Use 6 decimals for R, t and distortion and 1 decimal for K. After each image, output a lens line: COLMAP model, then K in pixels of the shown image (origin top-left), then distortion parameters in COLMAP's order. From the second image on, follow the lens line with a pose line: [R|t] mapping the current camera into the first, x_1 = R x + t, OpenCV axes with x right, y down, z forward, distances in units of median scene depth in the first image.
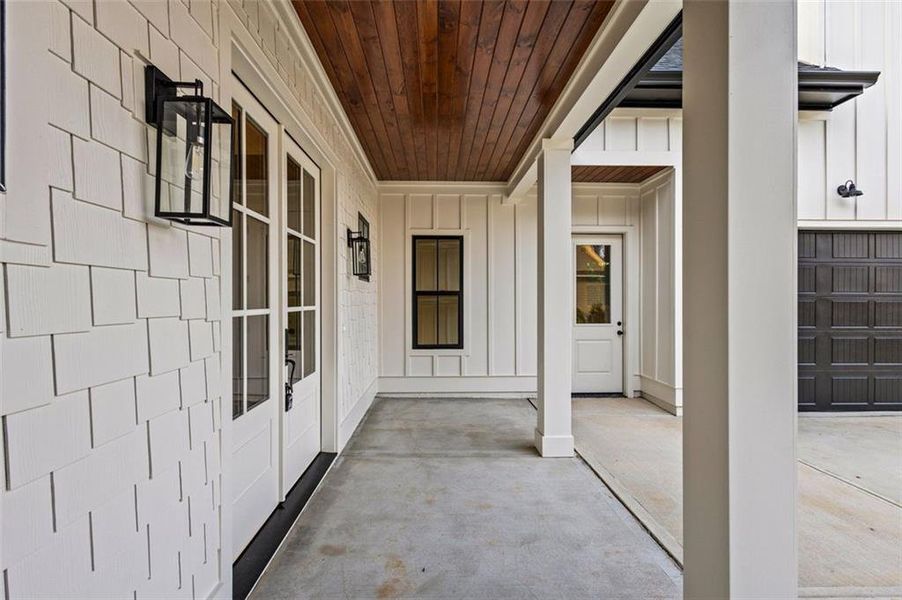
lens RADIAL K [[413.9, 0, 451.0], [0, 413.9, 300.0], [0, 0, 1]] dist [0.013318, -0.003885]
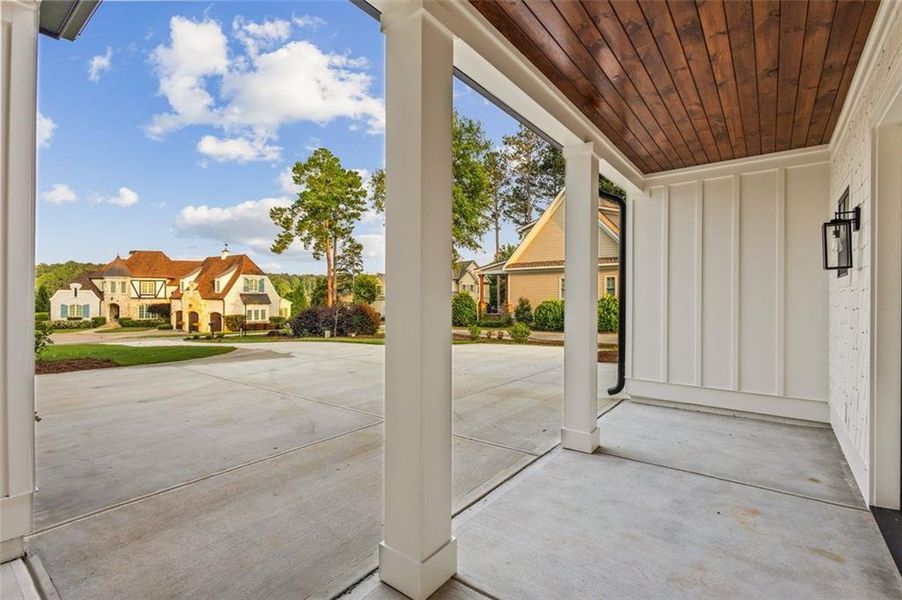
lens RADIAL K [[413.9, 0, 451.0], [0, 413.9, 300.0], [0, 0, 1]] dist [0.013318, -0.003885]
pose [[-0.771558, -0.007549, 0.636114, -0.193151], [-0.005431, 0.999971, 0.005279, -0.005145], [-0.636136, 0.000618, -0.771577, 2.005785]]
